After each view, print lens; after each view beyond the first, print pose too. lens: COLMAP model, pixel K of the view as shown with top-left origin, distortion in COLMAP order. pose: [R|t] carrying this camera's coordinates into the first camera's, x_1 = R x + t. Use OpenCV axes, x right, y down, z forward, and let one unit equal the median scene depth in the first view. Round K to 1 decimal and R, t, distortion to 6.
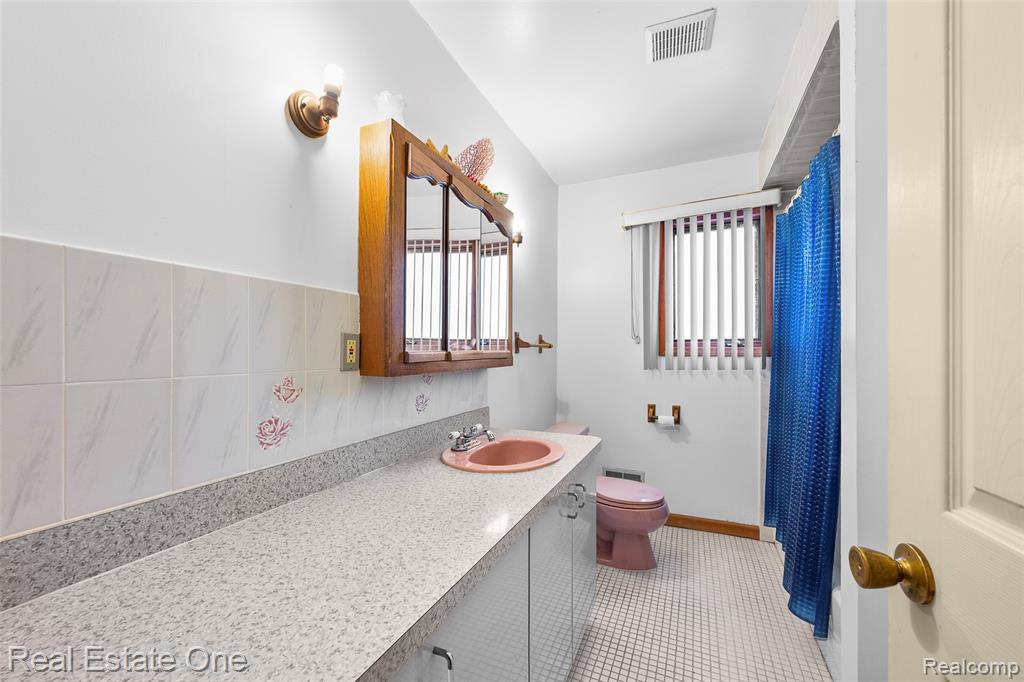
lens RADIAL K [[412.5, 0, 516.8], [0, 412.5, 346.6], [0, 0, 1]] dist [-0.001631, -0.000064]
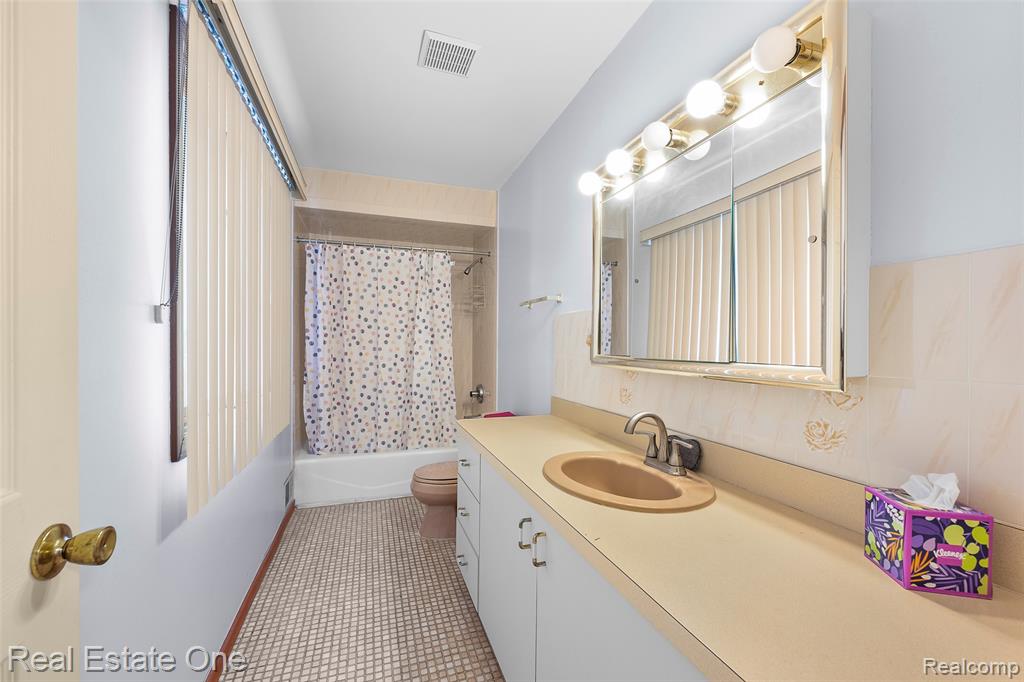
lens RADIAL K [[412.5, 0, 514.0], [0, 412.5, 346.8], [0, 0, 1]] dist [-0.001631, -0.000064]
pose [[-0.728992, -0.002267, -0.684518, 0.445471], [0.004837, 0.999952, -0.008463, 0.005622], [0.684505, -0.009480, -0.728947, 0.936621]]
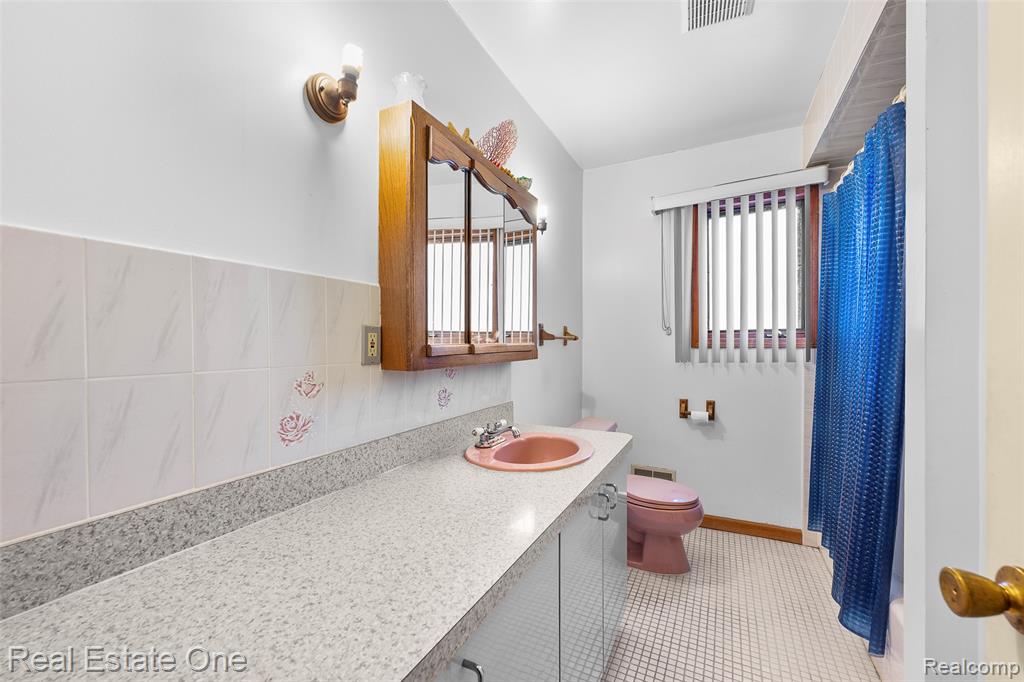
lens RADIAL K [[412.5, 0, 509.9], [0, 412.5, 343.7], [0, 0, 1]] dist [-0.001631, -0.000064]
pose [[0.998466, -0.005014, -0.055135, -0.023786], [0.005628, 0.999924, 0.010981, 0.000306], [0.055076, -0.011275, 0.998418, 0.047034]]
